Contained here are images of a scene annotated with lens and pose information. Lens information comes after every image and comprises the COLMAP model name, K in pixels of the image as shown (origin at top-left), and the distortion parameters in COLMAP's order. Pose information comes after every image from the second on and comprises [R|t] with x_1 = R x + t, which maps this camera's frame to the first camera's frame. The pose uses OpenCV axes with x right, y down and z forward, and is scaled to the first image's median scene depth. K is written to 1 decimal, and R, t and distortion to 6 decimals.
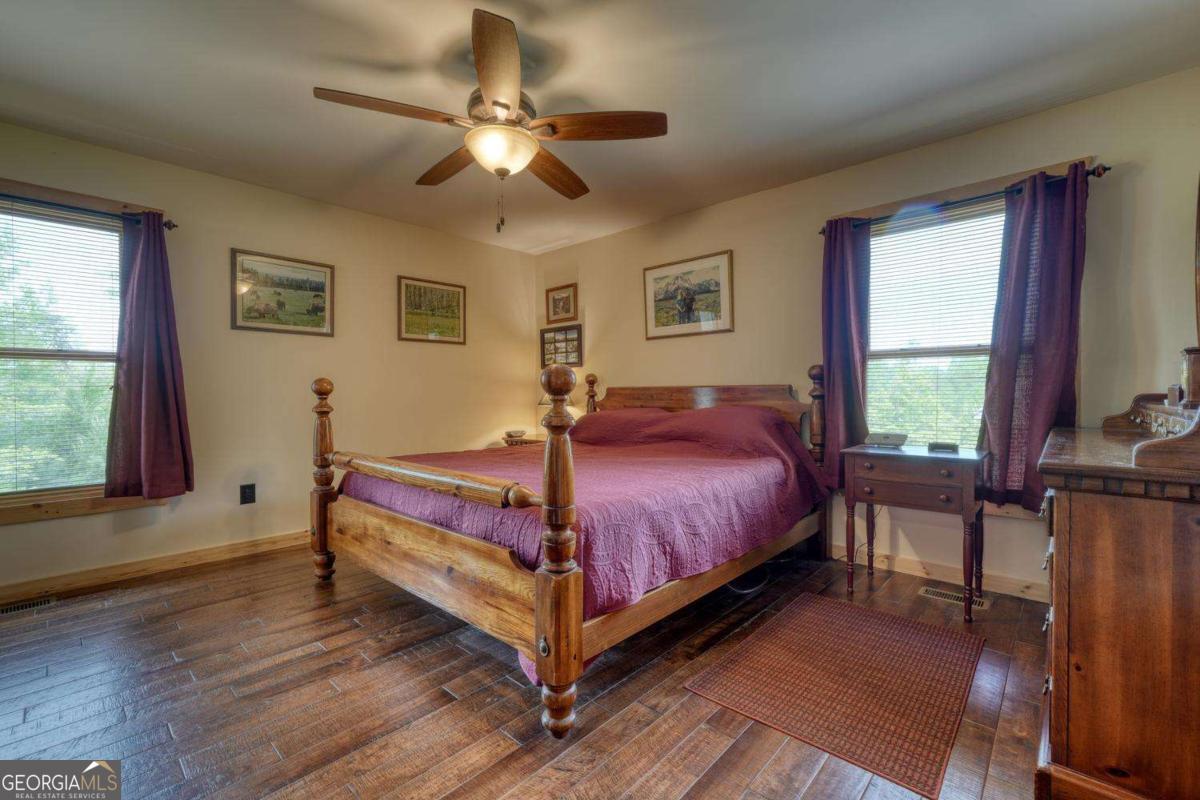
lens RADIAL K [[507.4, 0, 599.4], [0, 507.4, 395.1], [0, 0, 1]] dist [-0.007032, 0.003491]
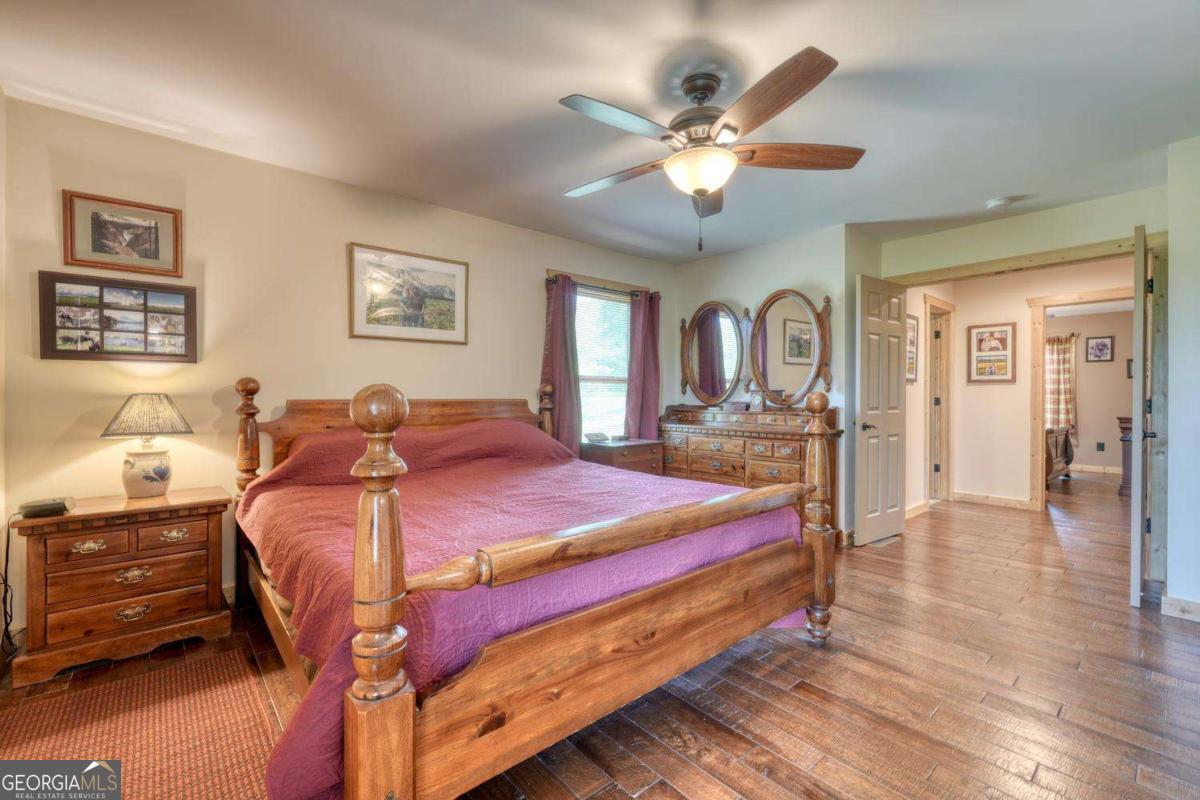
lens RADIAL K [[507.4, 0, 601.7], [0, 507.4, 398.2], [0, 0, 1]] dist [-0.007032, 0.003491]
pose [[0.120106, 0.002722, 0.992757, -0.697254], [0.004030, 0.999987, -0.003230, -0.016712], [-0.992753, 0.004389, 0.120094, 0.620166]]
